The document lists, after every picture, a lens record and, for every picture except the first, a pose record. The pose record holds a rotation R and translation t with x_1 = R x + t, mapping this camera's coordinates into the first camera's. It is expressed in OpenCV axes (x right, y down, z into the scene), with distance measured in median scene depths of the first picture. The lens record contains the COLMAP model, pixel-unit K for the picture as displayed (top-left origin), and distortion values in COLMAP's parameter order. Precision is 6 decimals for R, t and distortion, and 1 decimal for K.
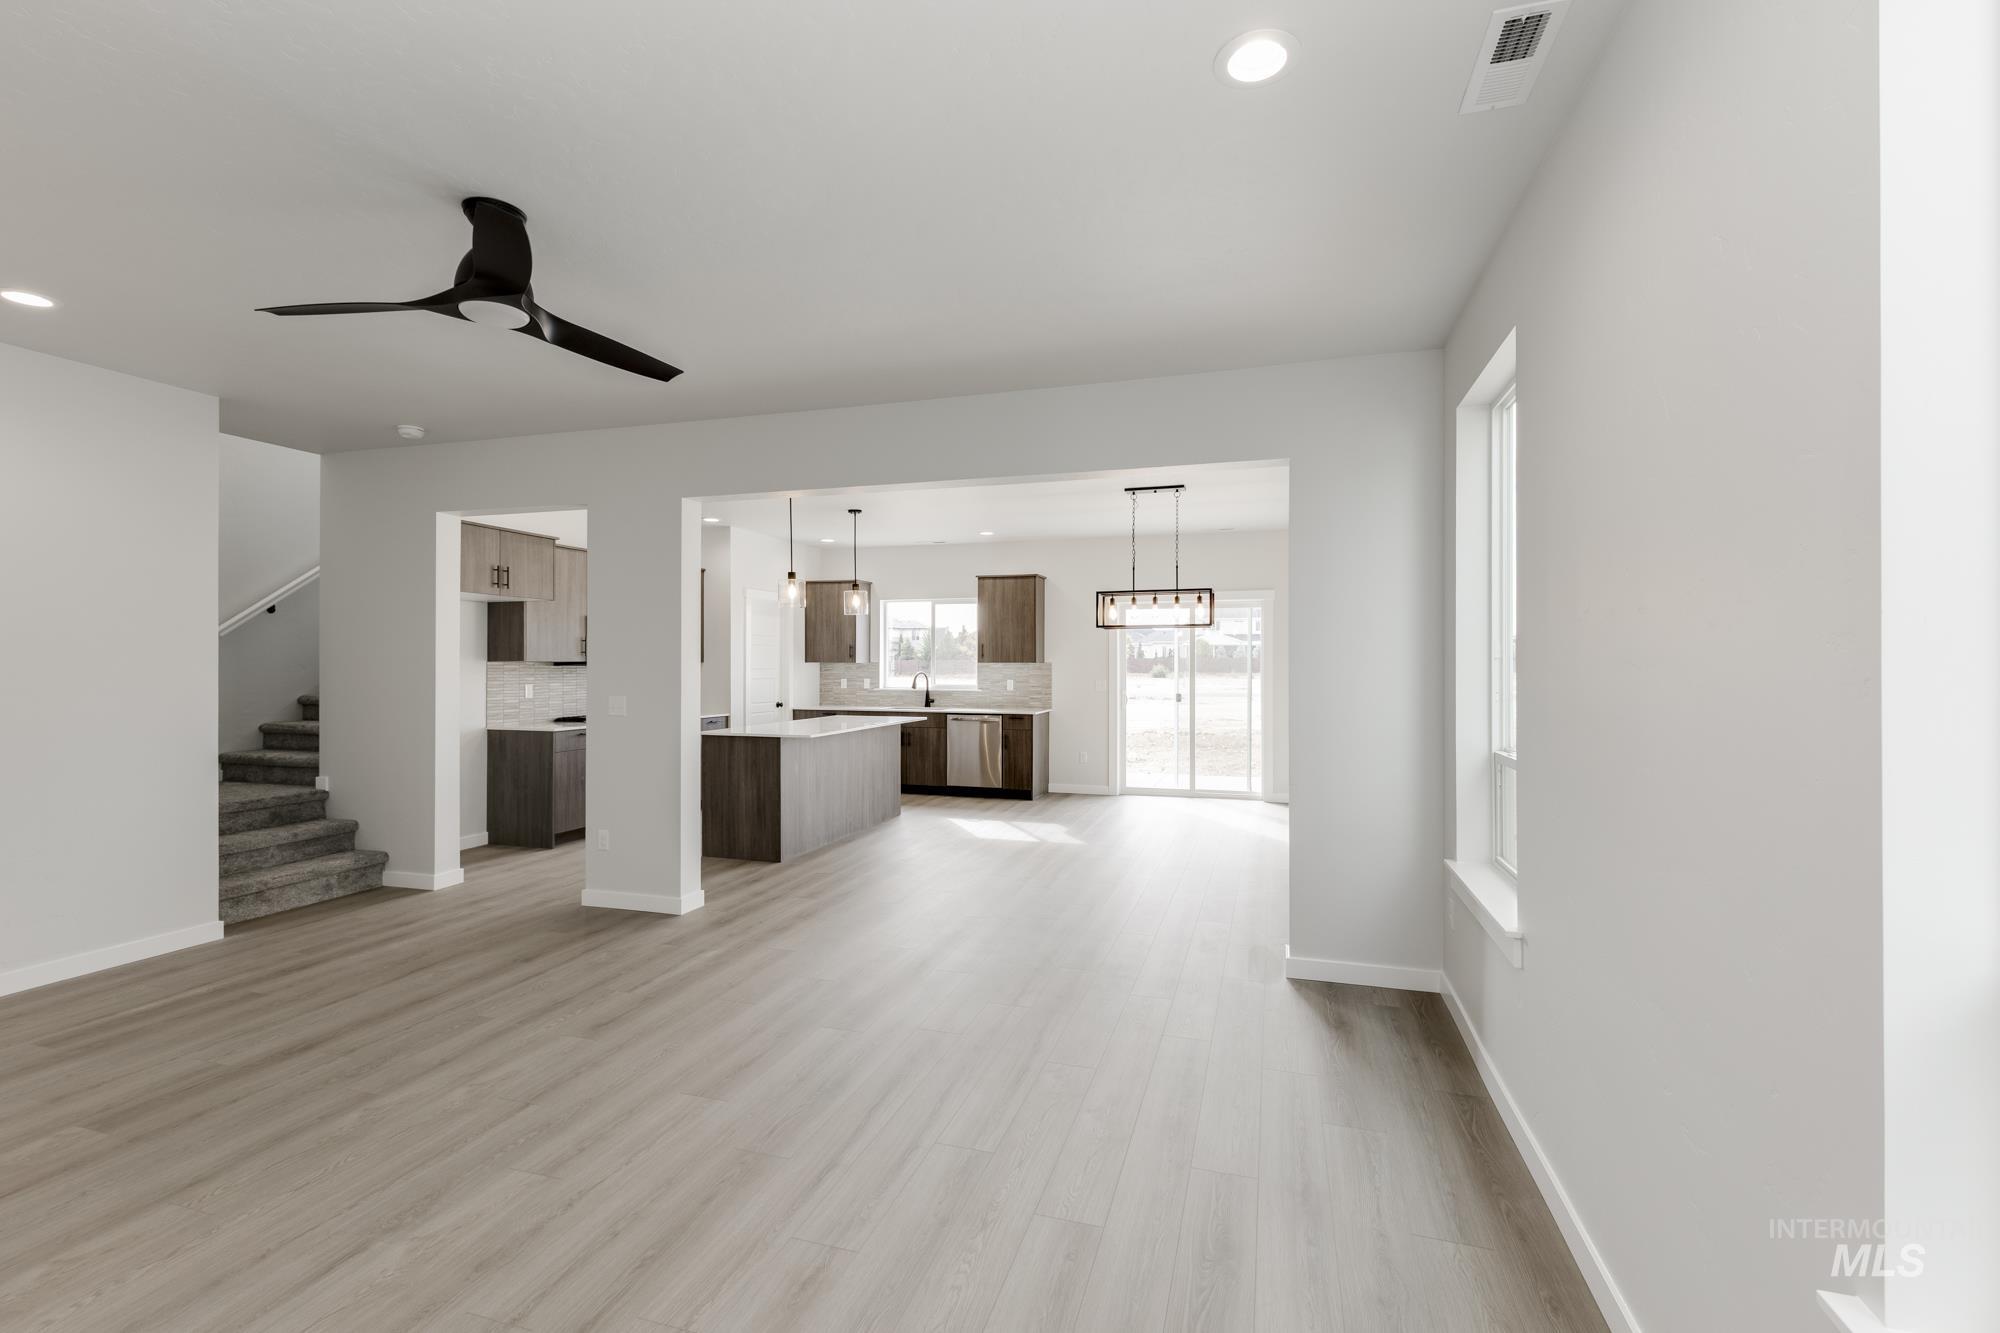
lens RADIAL K [[865.4, 0, 1000.0], [0, 865.4, 666.5], [0, 0, 1]] dist [0.017612, -0.000329]
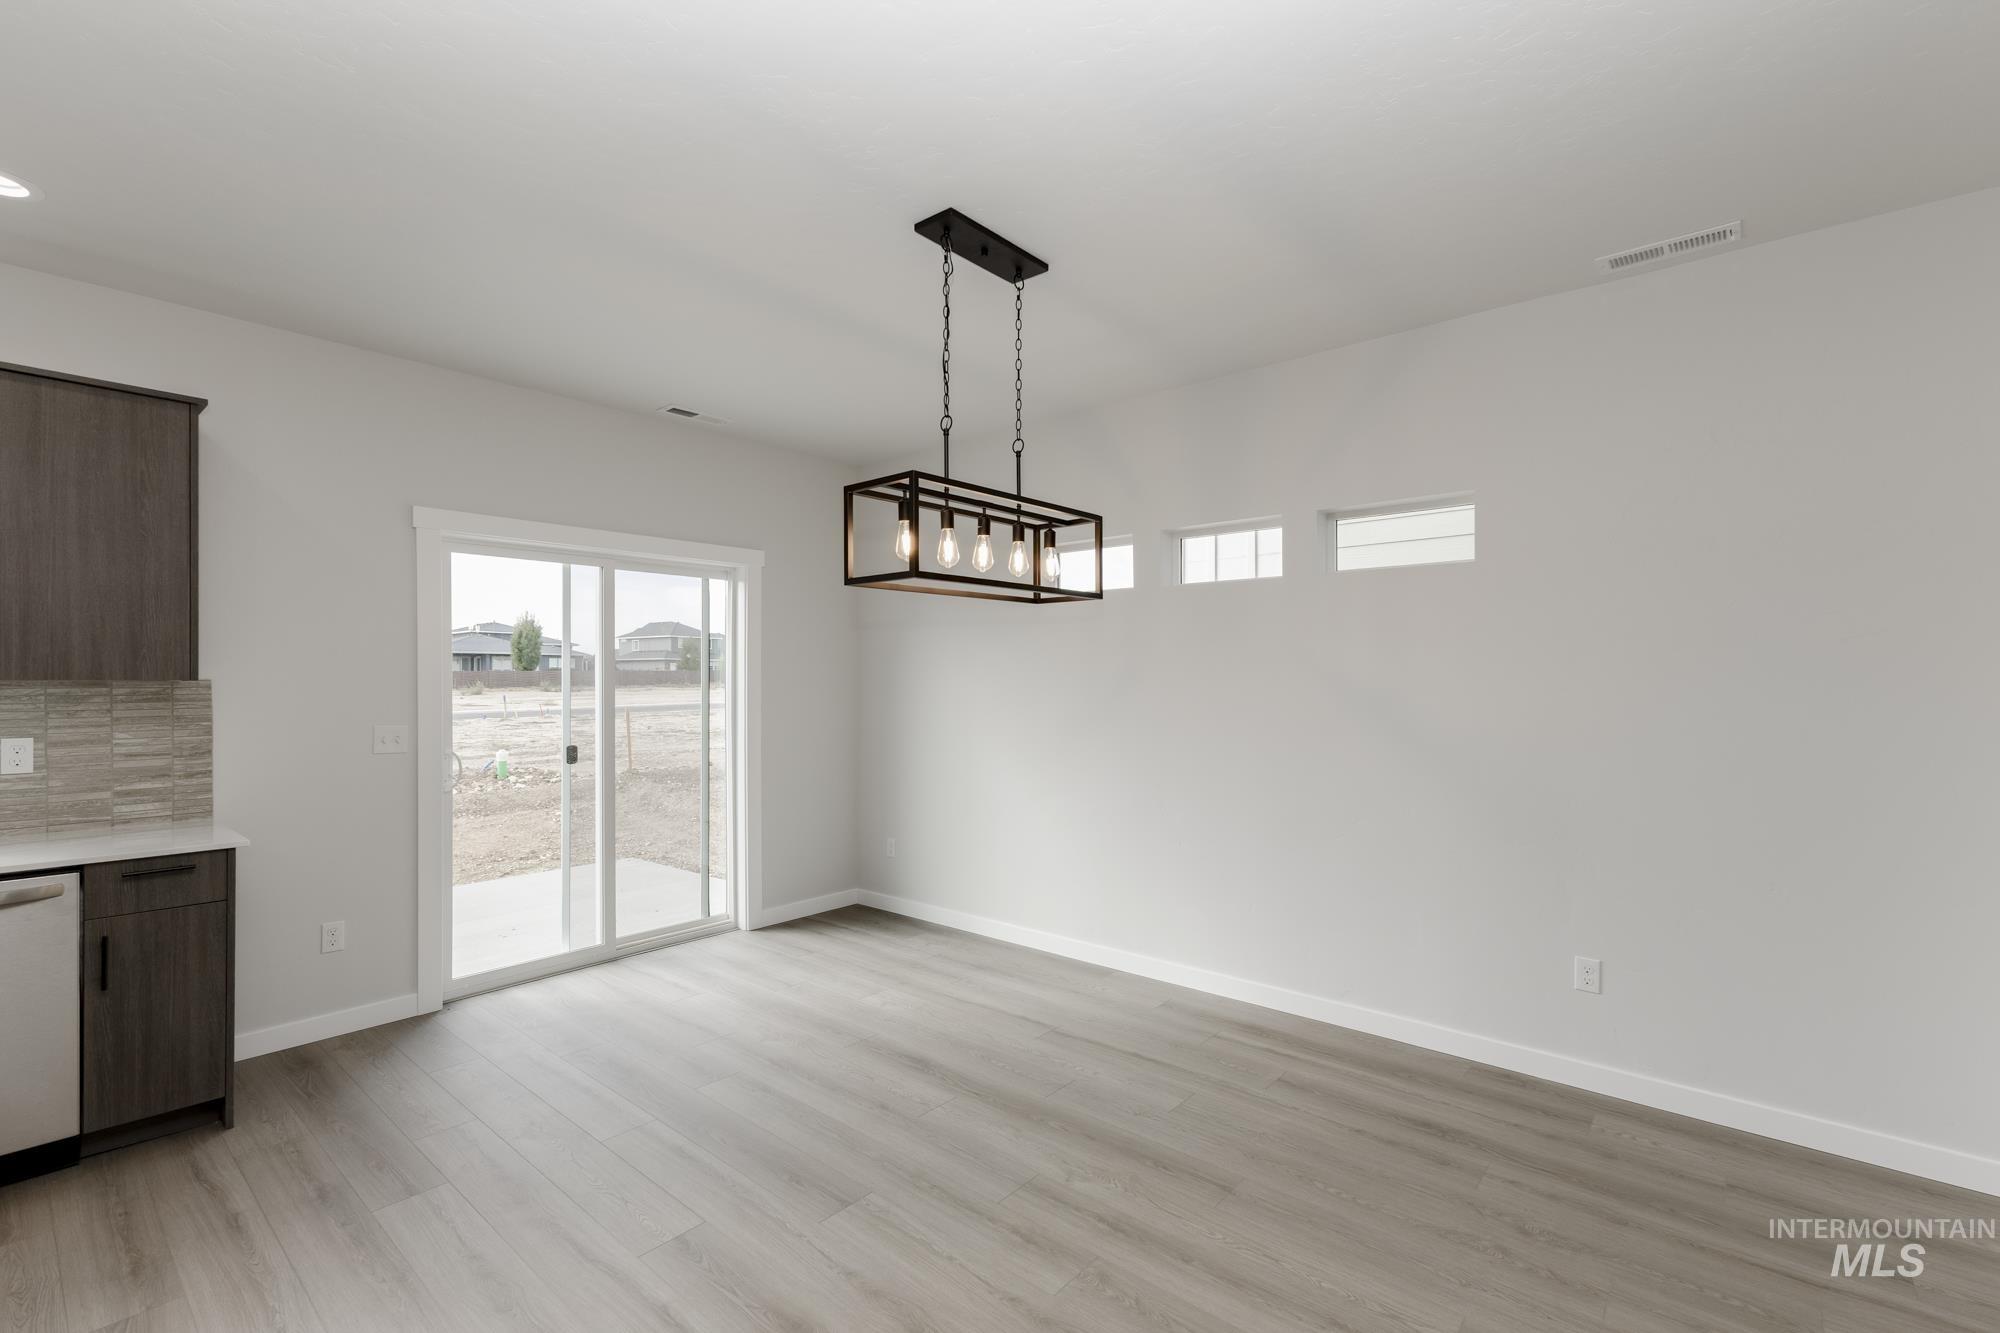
lens RADIAL K [[860.9, 0, 1002.7], [0, 860.9, 676.7], [0, 0, 1]] dist [0.030349, -0.011777]
pose [[0.382466, 0.003343, 0.923964, -0.137219], [0.003834, 0.999979, -0.005204, -0.002729], [-0.923962, 0.005533, 0.382445, 0.591994]]
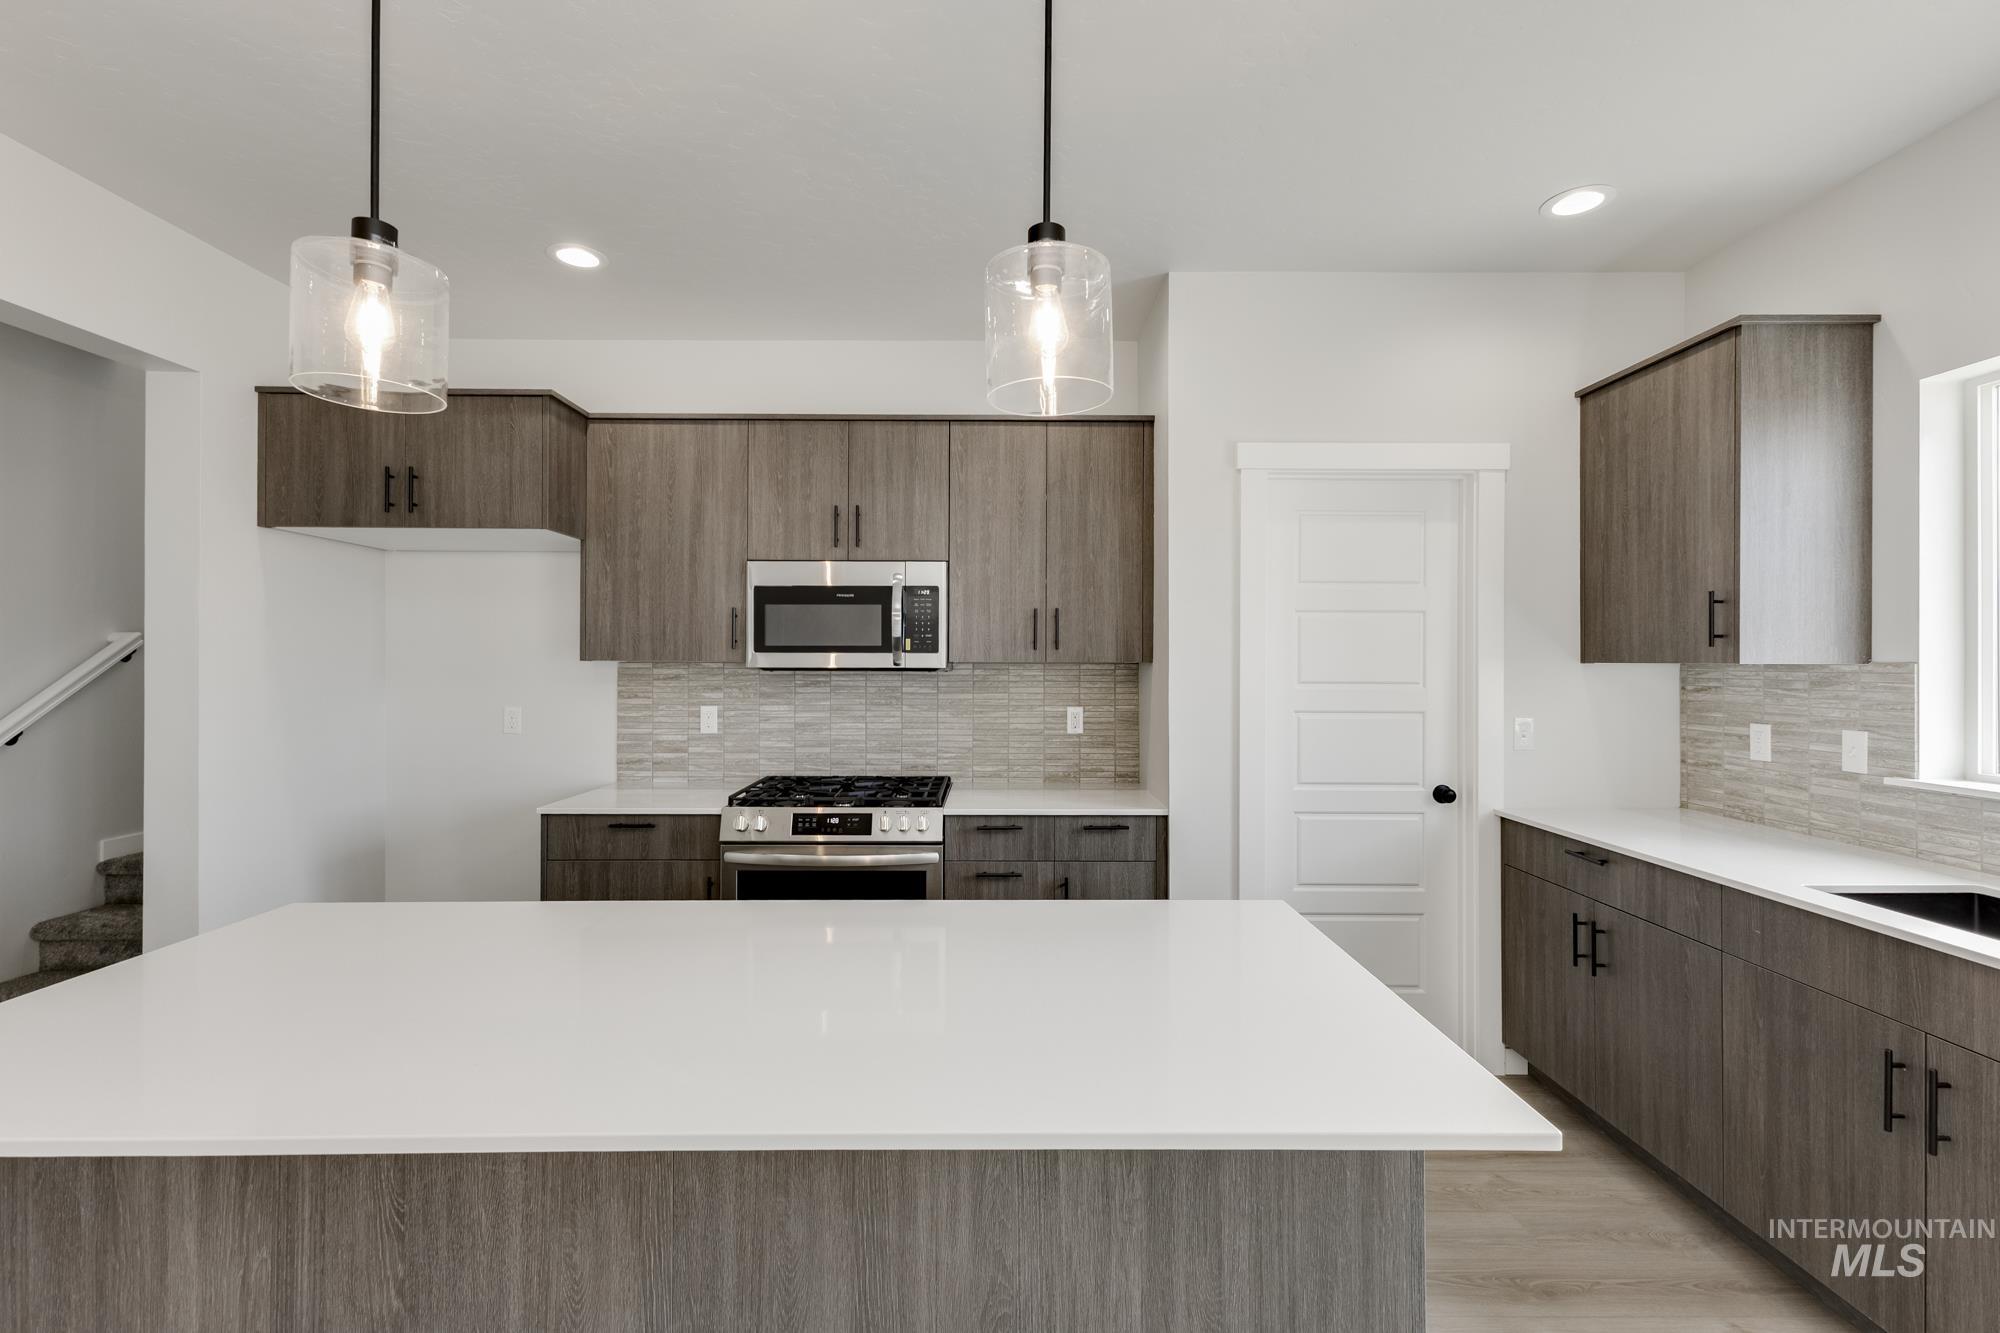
lens RADIAL K [[877.4, 0, 1001.2], [0, 877.4, 661.6], [0, 0, 1]] dist [0.005225, -0.000741]
pose [[0.305806, -0.002353, -0.952091, 0.003202], [-0.003350, 0.999988, -0.003547, -0.003464], [0.952088, 0.004274, 0.305795, 0.758406]]
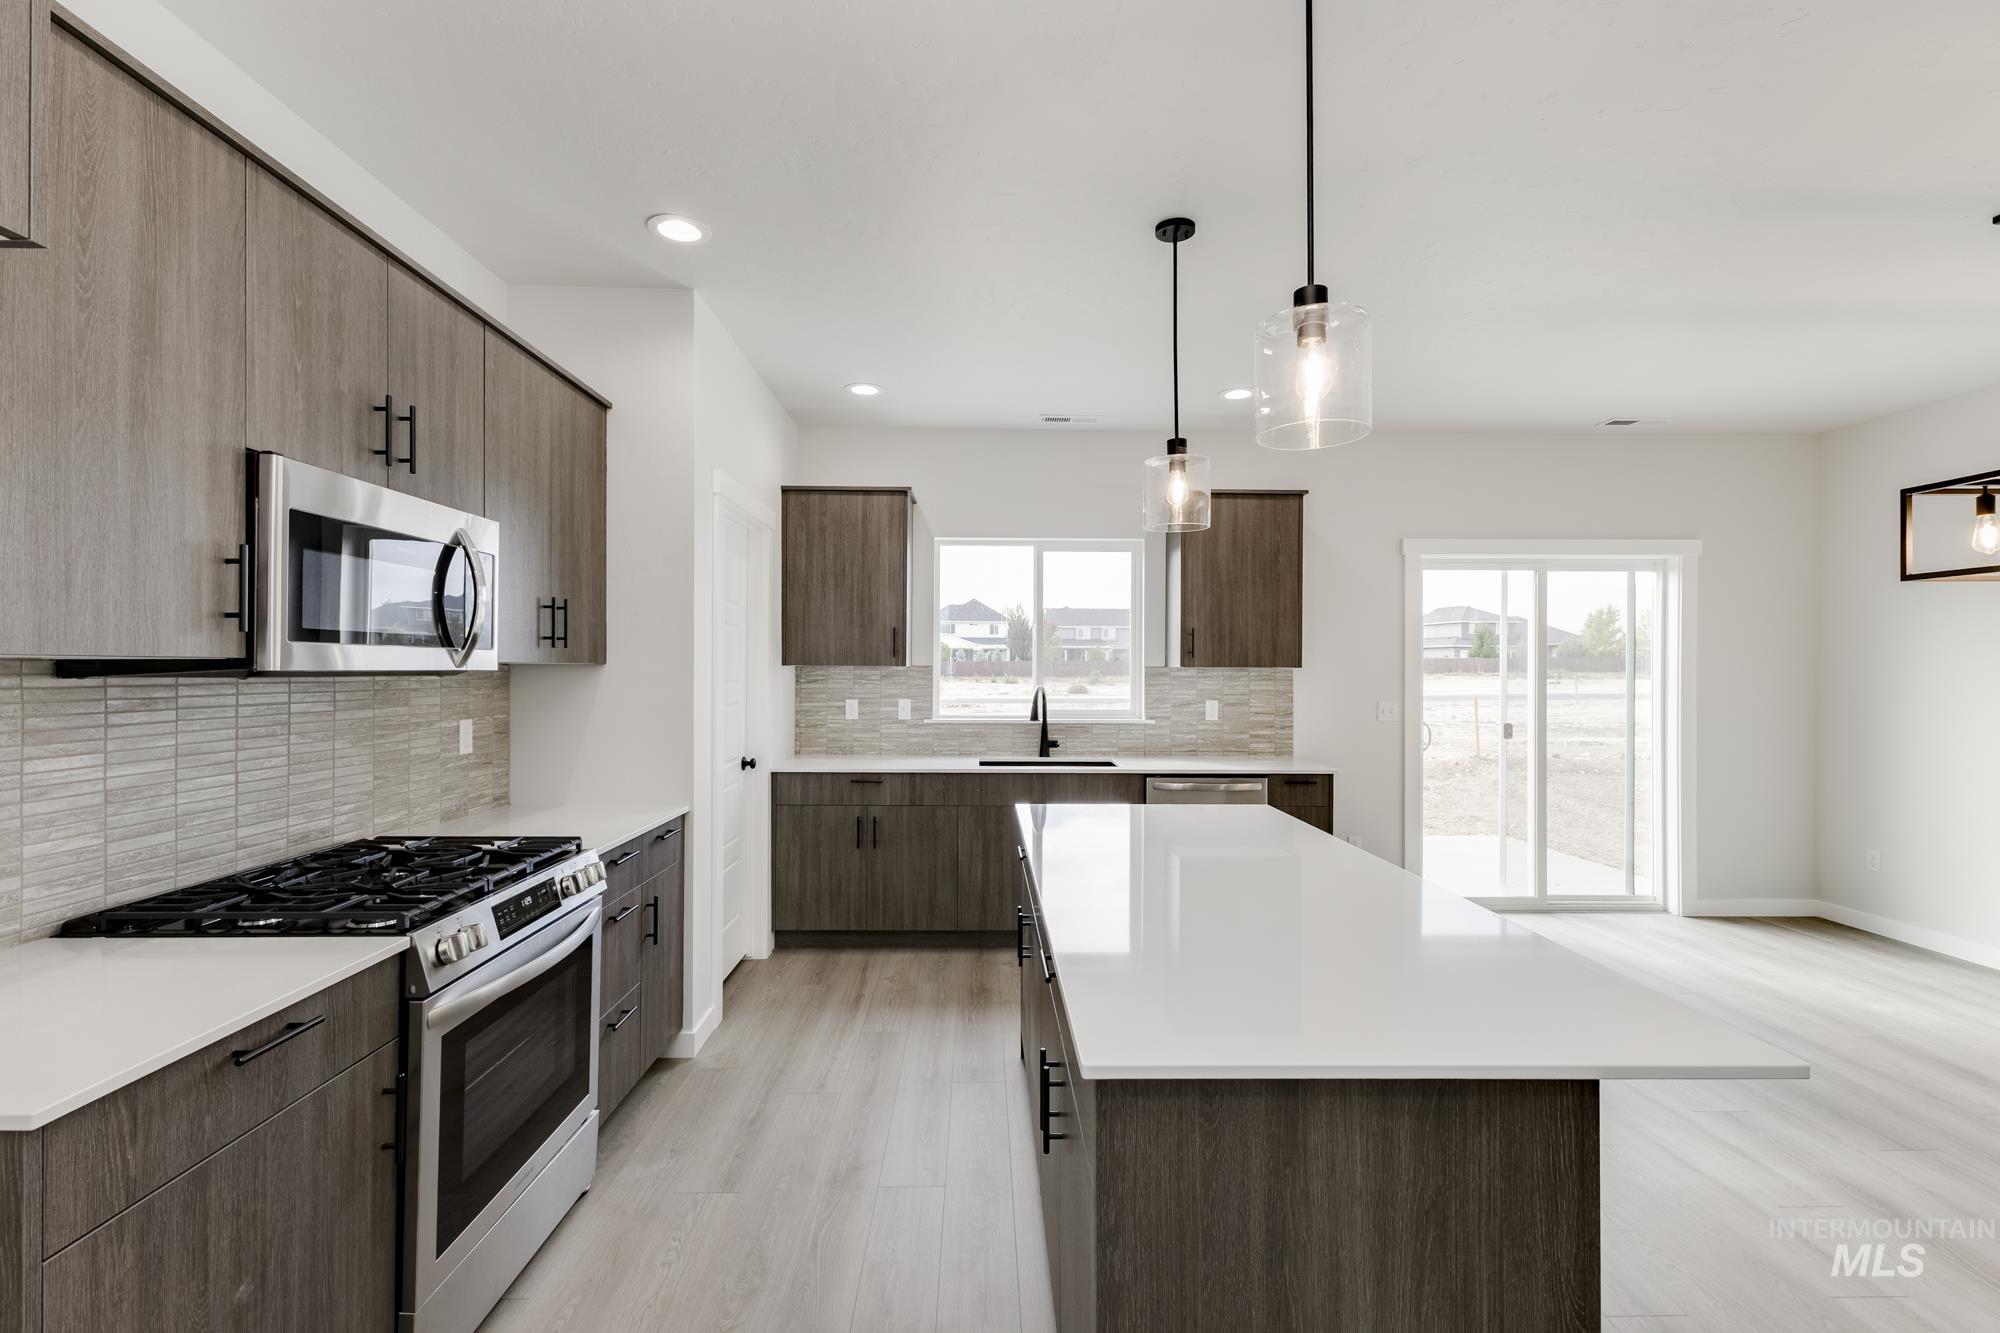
lens RADIAL K [[875.6, 0, 993.9], [0, 875.6, 667.3], [0, 0, 1]] dist [0.000401, 0.000030]
pose [[0.947418, 0.002836, 0.319987, -0.282059], [-0.001911, 0.999993, -0.003205, -0.002447], [-0.319994, 0.002425, 0.947416, 0.561537]]
